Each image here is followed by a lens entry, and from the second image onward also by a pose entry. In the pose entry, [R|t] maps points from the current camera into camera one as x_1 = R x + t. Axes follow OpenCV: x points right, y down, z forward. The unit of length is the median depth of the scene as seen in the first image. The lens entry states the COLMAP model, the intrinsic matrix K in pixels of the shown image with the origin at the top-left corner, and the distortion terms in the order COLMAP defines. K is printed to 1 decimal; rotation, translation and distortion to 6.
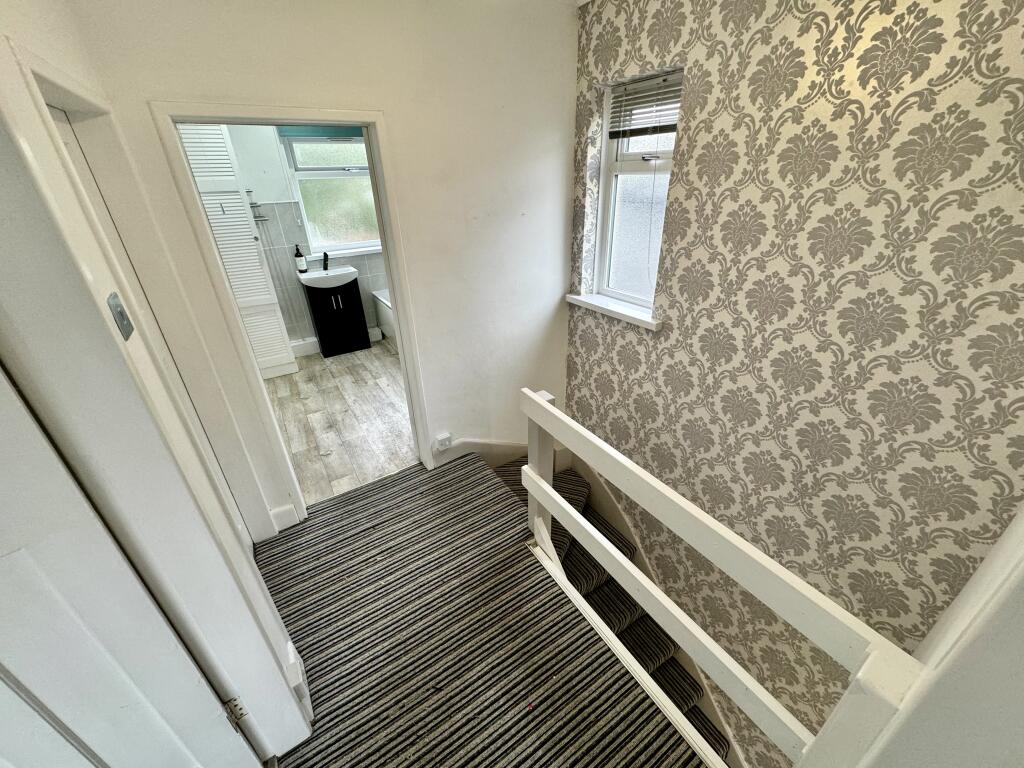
lens RADIAL K [[408.2, 0, 514.8], [0, 408.2, 383.4], [0, 0, 1]] dist [-0.001778, -0.000087]
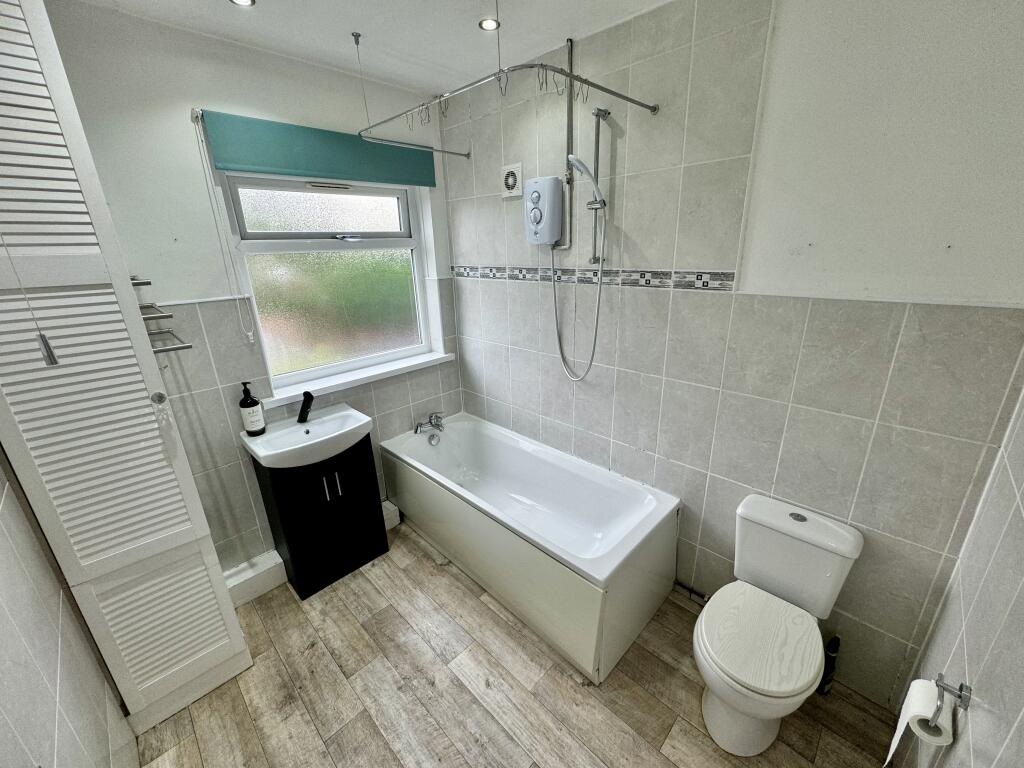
lens RADIAL K [[408.2, 0, 516.1], [0, 408.2, 382.1], [0, 0, 1]] dist [-0.001778, -0.000087]
pose [[0.973118, -0.075820, 0.217470, -0.316578], [0.109436, 0.983071, -0.146950, -0.226673], [-0.202647, 0.166799, 0.964942, 0.455243]]
